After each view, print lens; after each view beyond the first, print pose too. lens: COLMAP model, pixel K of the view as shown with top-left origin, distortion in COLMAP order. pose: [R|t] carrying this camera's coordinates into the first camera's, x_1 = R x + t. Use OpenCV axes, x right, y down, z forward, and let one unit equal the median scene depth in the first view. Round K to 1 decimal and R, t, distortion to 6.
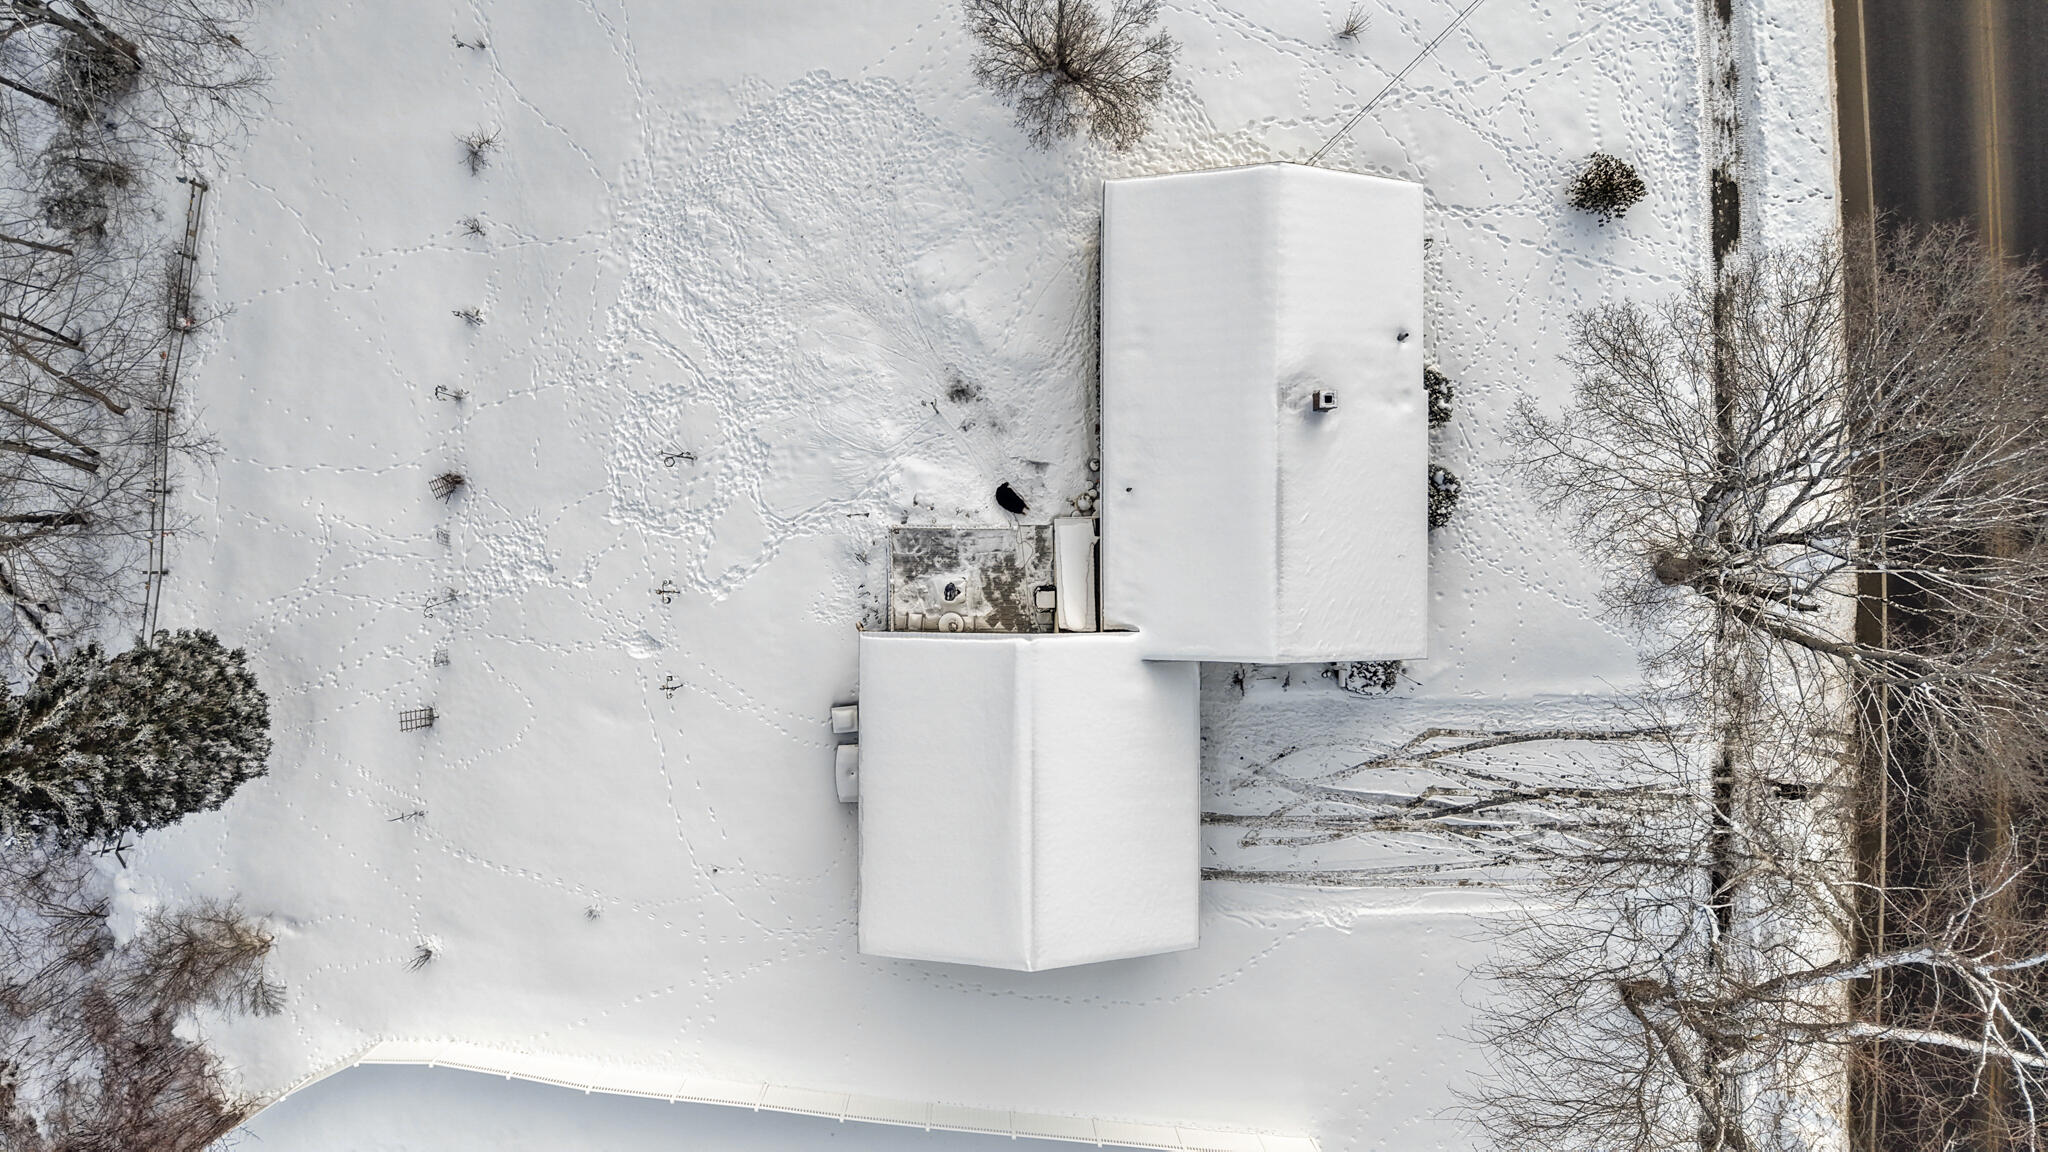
lens RADIAL K [[1394.0, 0, 1024.0], [0, 1394.0, 576.0], [0, 0, 1]] dist [0.003262, 0.000516]
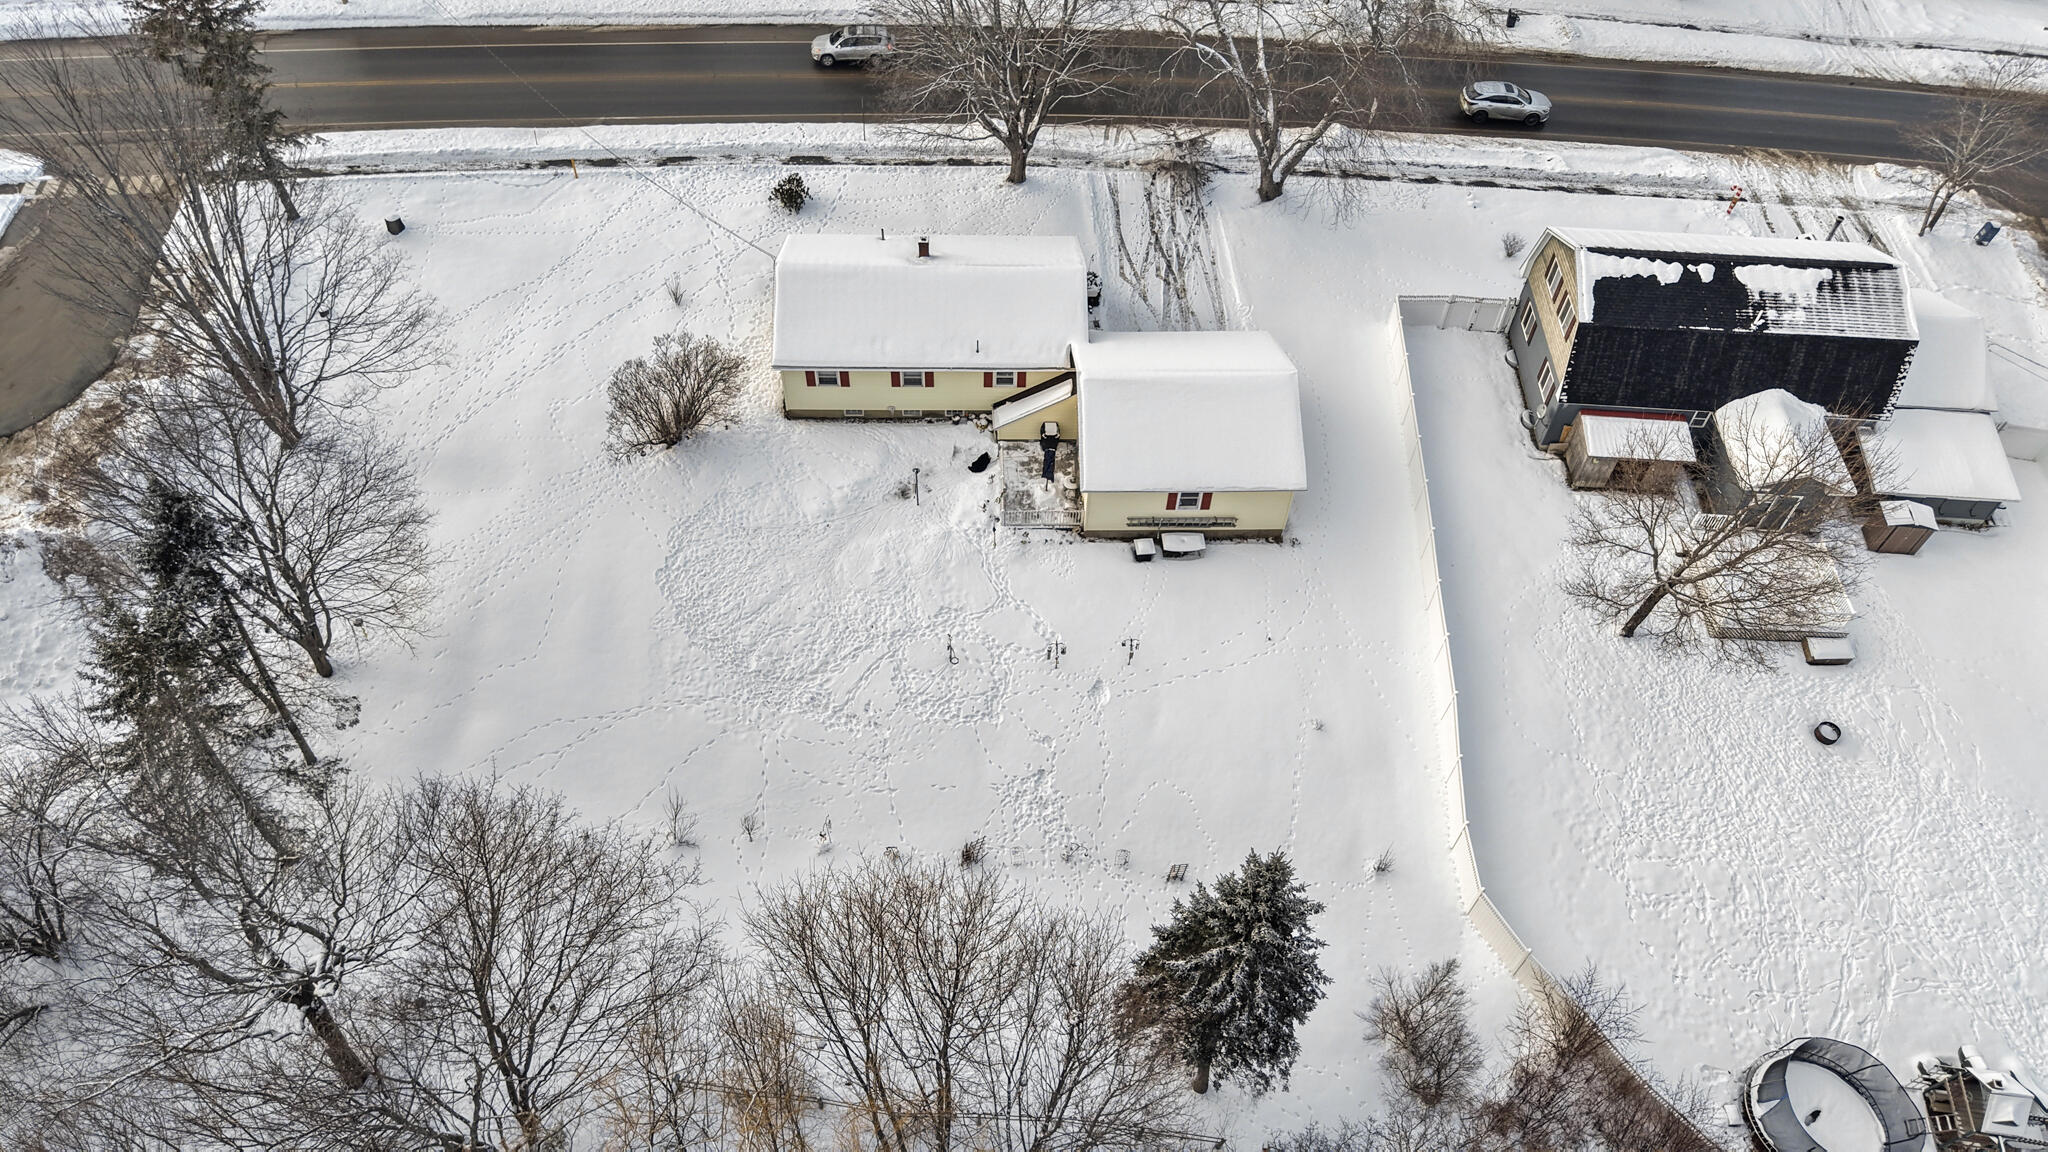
lens RADIAL K [[1394.0, 0, 1024.0], [0, 1394.0, 576.0], [0, 0, 1]] dist [0.003262, 0.000516]
pose [[-0.032352, -0.770717, 0.636356, -0.991003], [0.998450, 0.003925, 0.055513, -0.088463], [-0.045282, 0.637166, 0.769395, -0.007879]]
